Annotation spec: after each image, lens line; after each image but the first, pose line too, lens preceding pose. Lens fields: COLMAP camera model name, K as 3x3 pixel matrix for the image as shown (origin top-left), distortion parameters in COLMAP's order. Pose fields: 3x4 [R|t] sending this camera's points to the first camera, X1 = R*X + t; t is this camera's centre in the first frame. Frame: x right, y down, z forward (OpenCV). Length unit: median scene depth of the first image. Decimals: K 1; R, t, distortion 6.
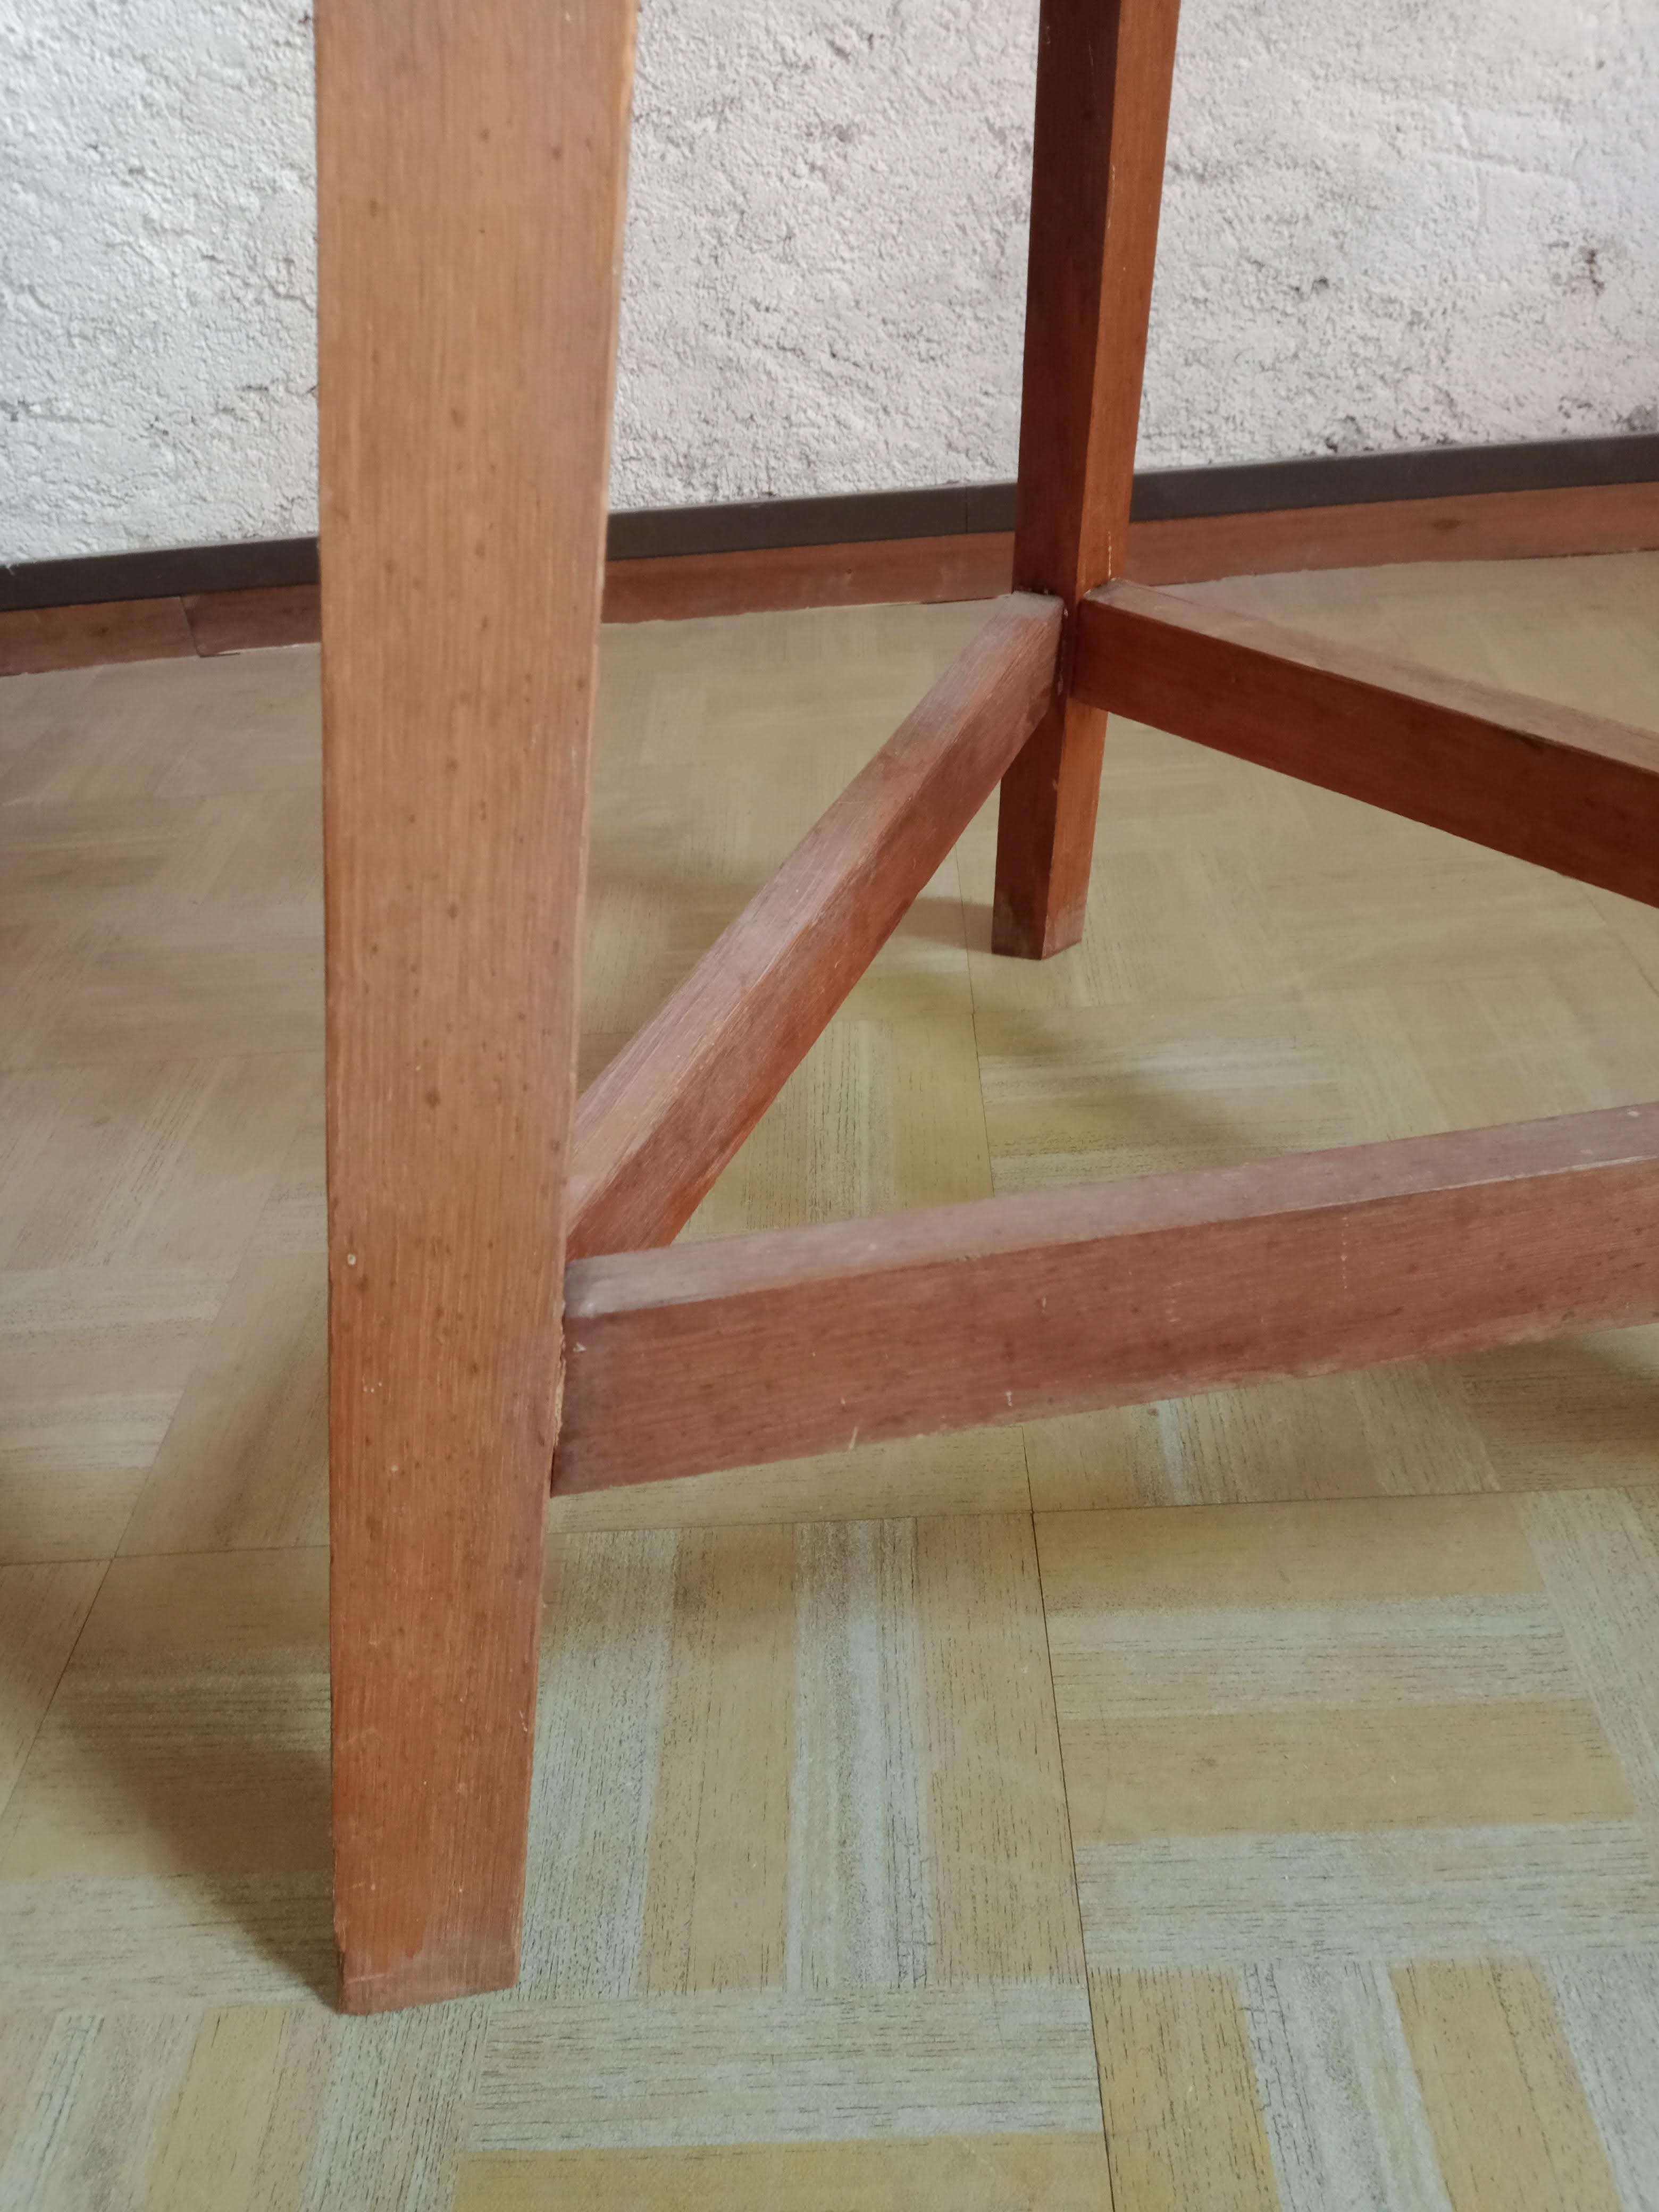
lens RADIAL K [[1781.3, 0, 805.3], [0, 1781.3, 1138.8], [0, 0, 1]] dist [0.010633, -0.015729]
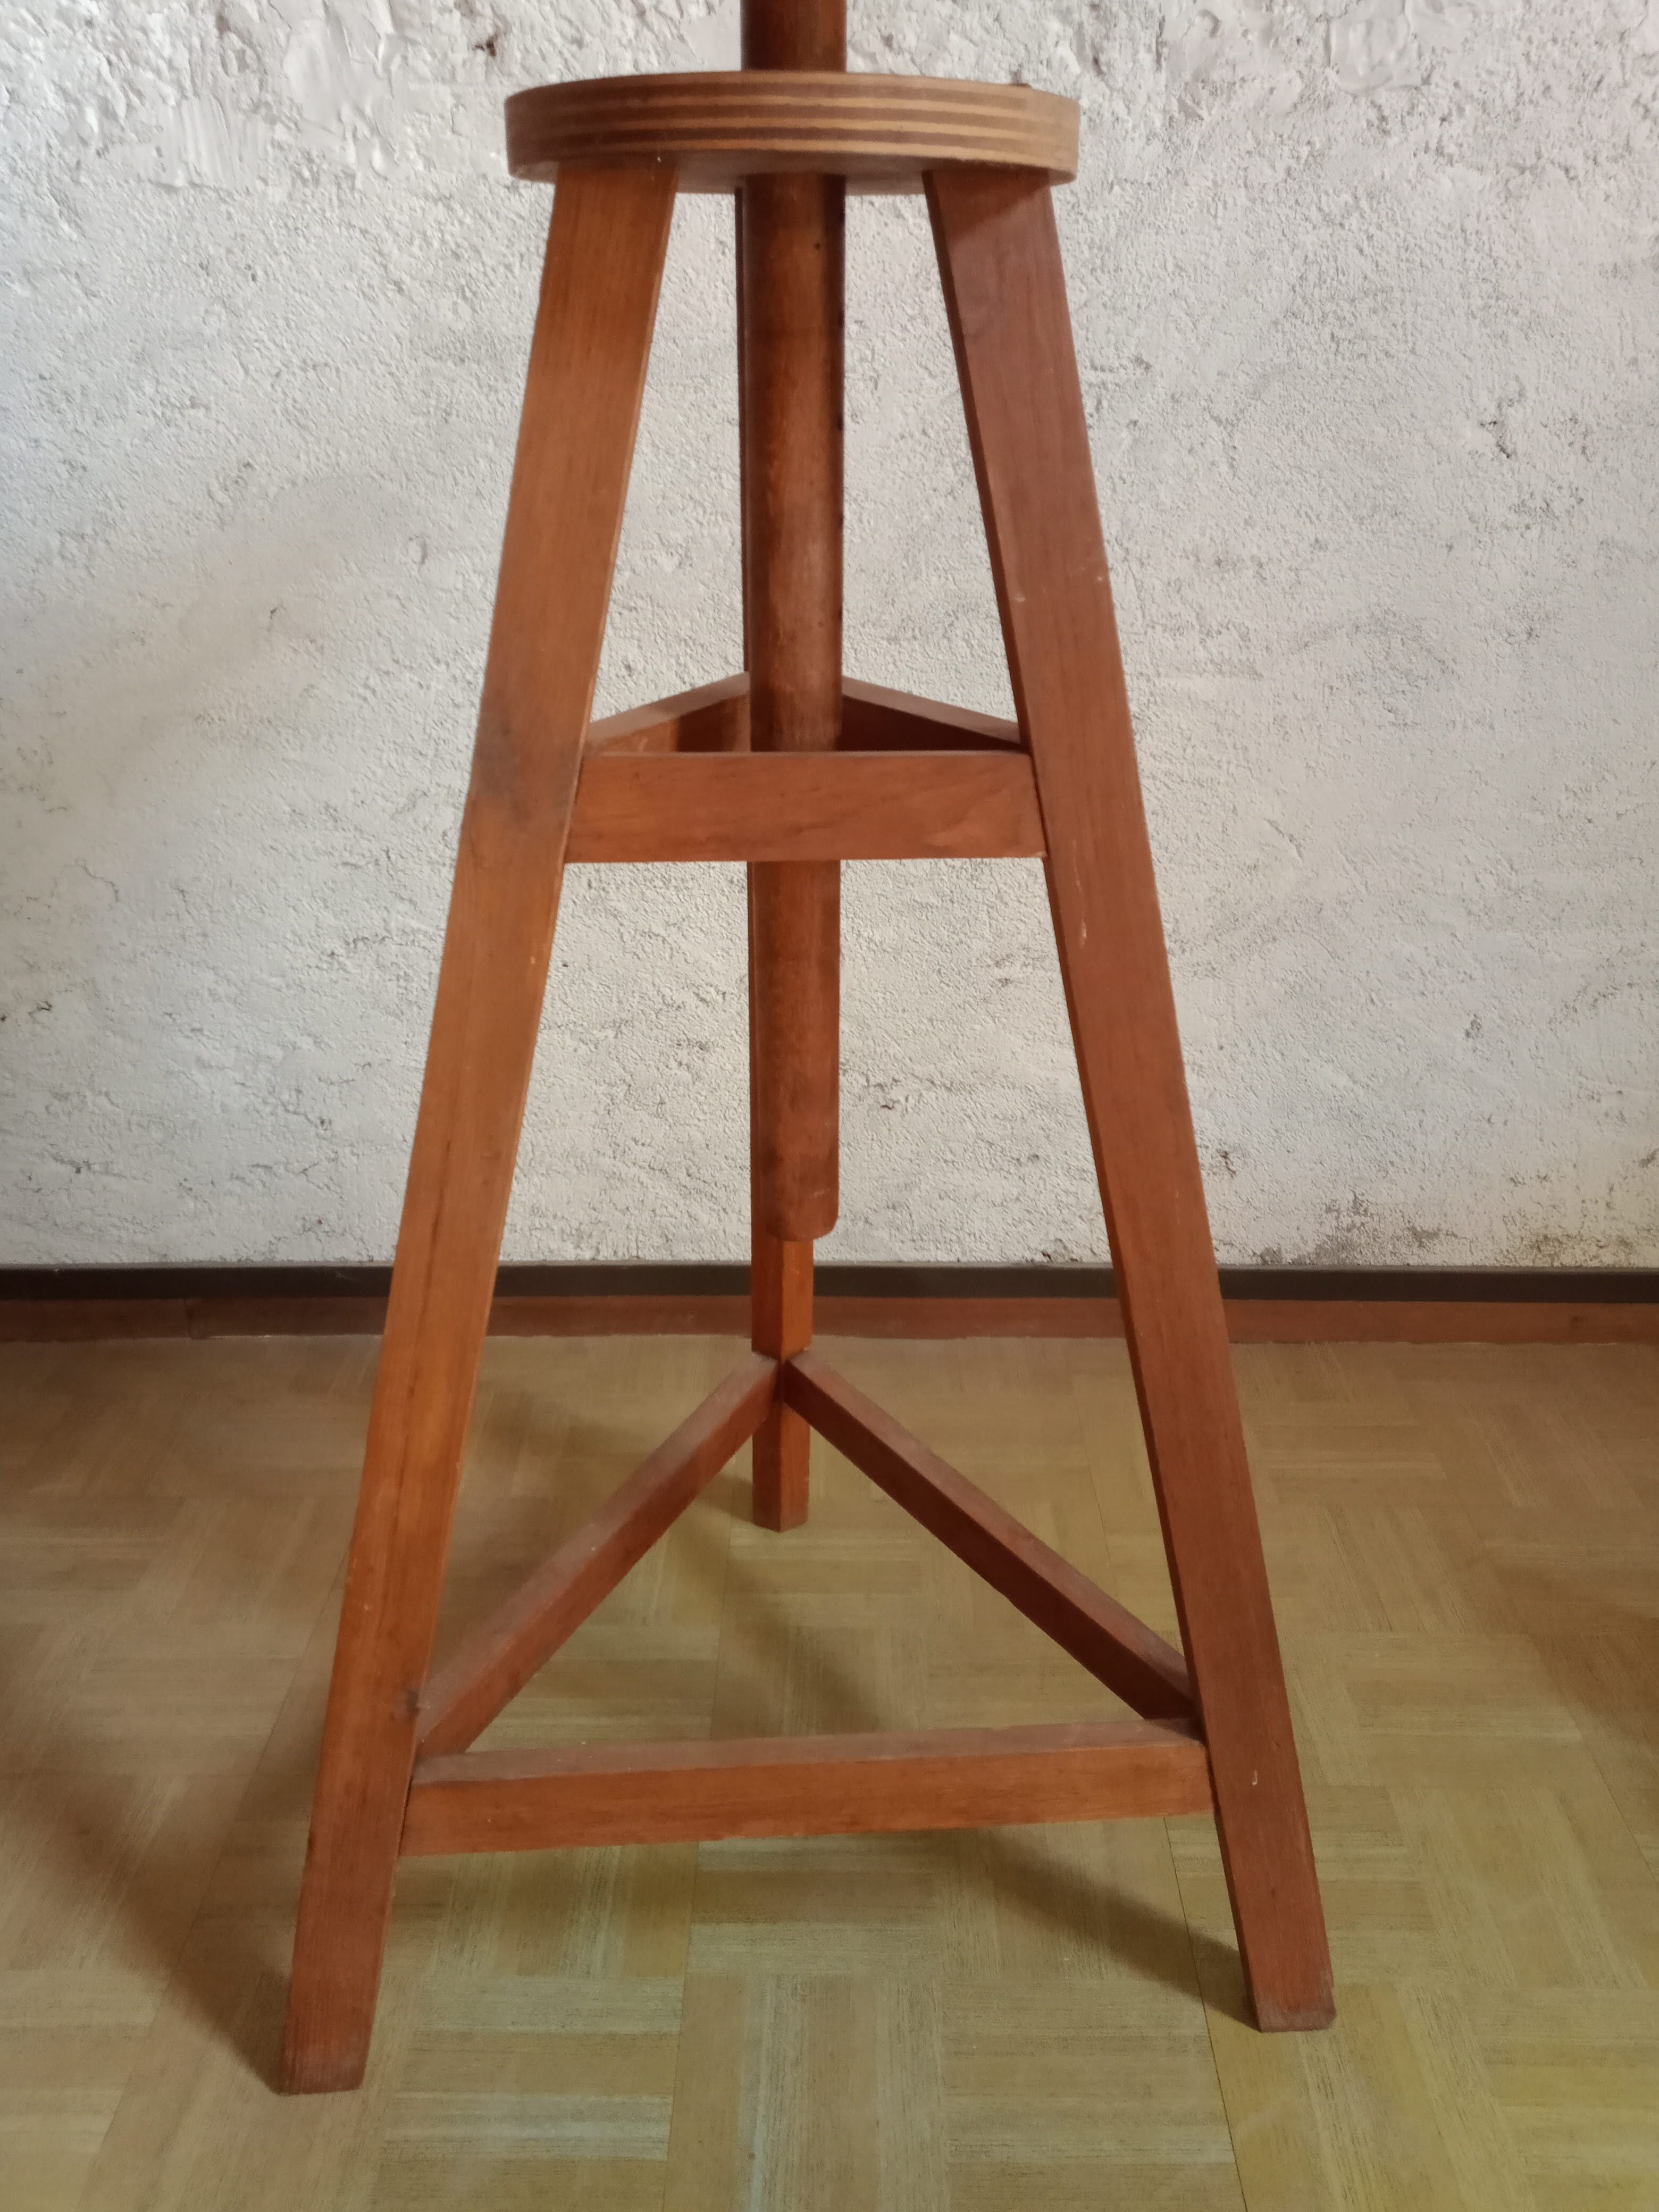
lens RADIAL K [[1781.3, 0, 838.3], [0, 1781.3, 1119.8], [0, 0, 1]] dist [0.010633, -0.015729]
pose [[0.996151, 0.076429, 0.042921, 0.093637], [-0.067589, 0.981509, -0.179085, -0.326633], [-0.055815, 0.175494, 0.982897, -0.504794]]
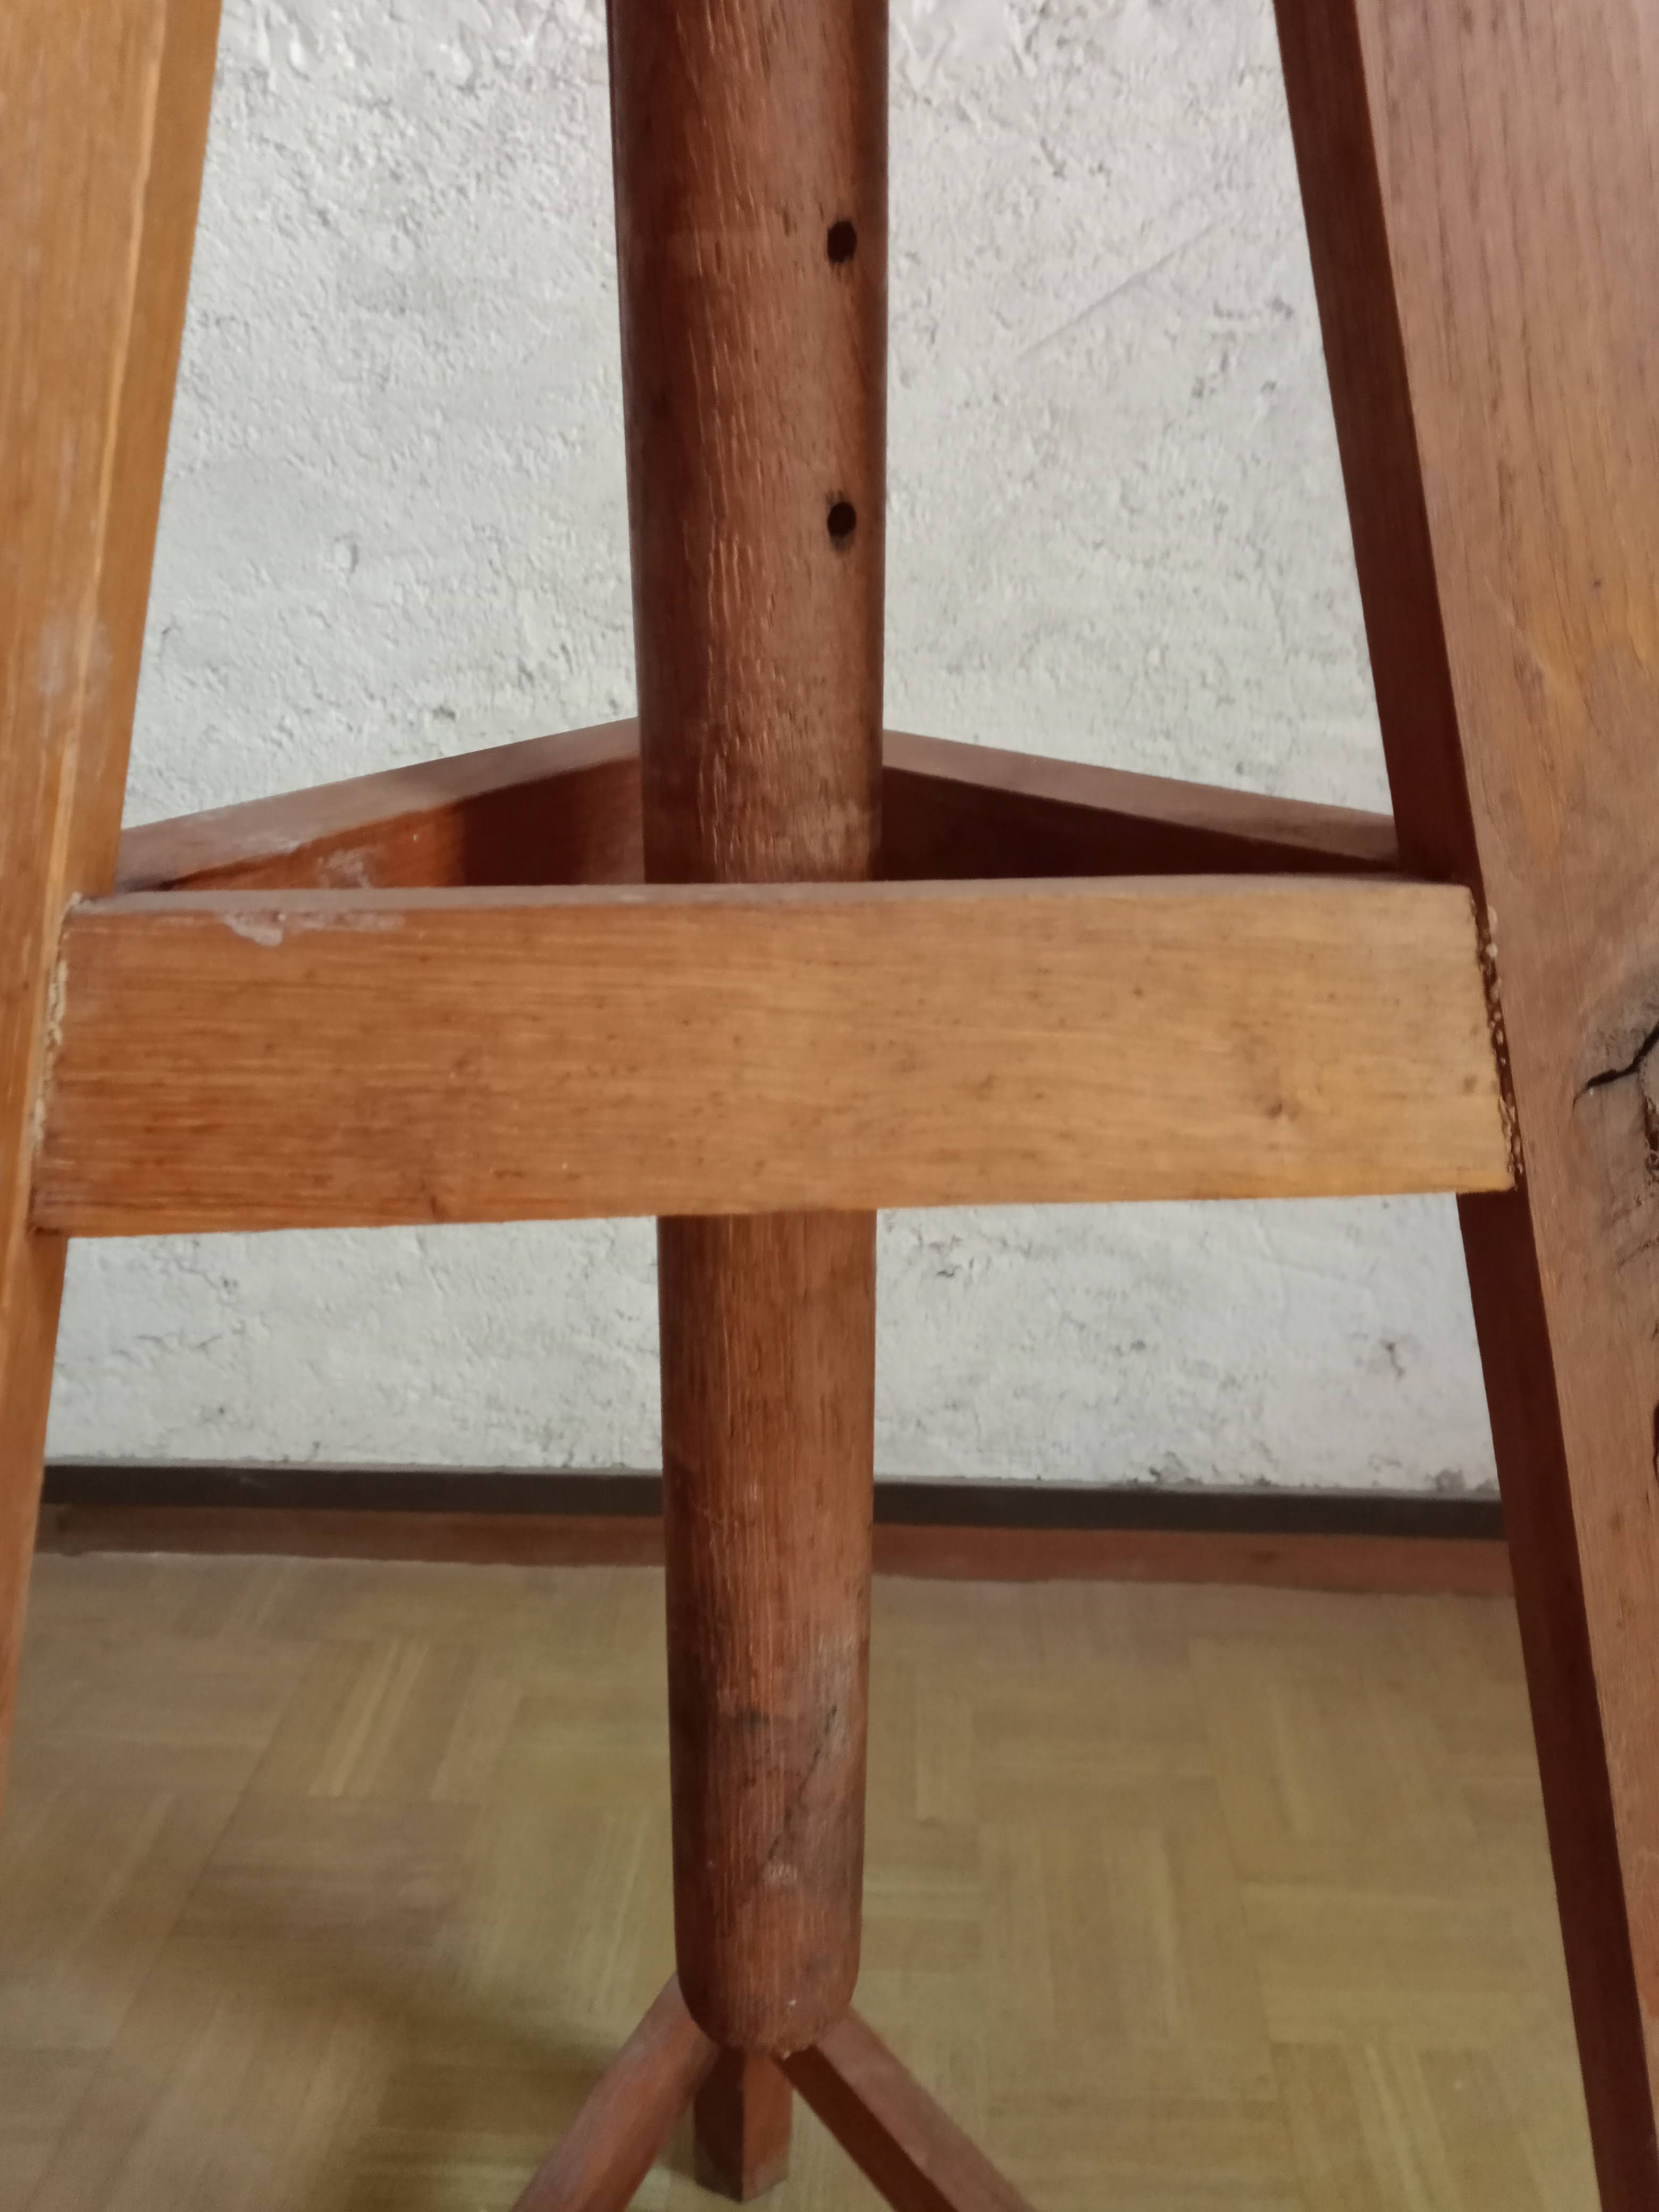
lens RADIAL K [[1781.3, 0, 841.2], [0, 1781.3, 1086.2], [0, 0, 1]] dist [0.010633, -0.015729]
pose [[0.995785, 0.090980, -0.011652, 0.141736], [-0.090665, 0.957087, -0.275254, -0.418441], [-0.013891, 0.275150, 0.961301, -0.107189]]
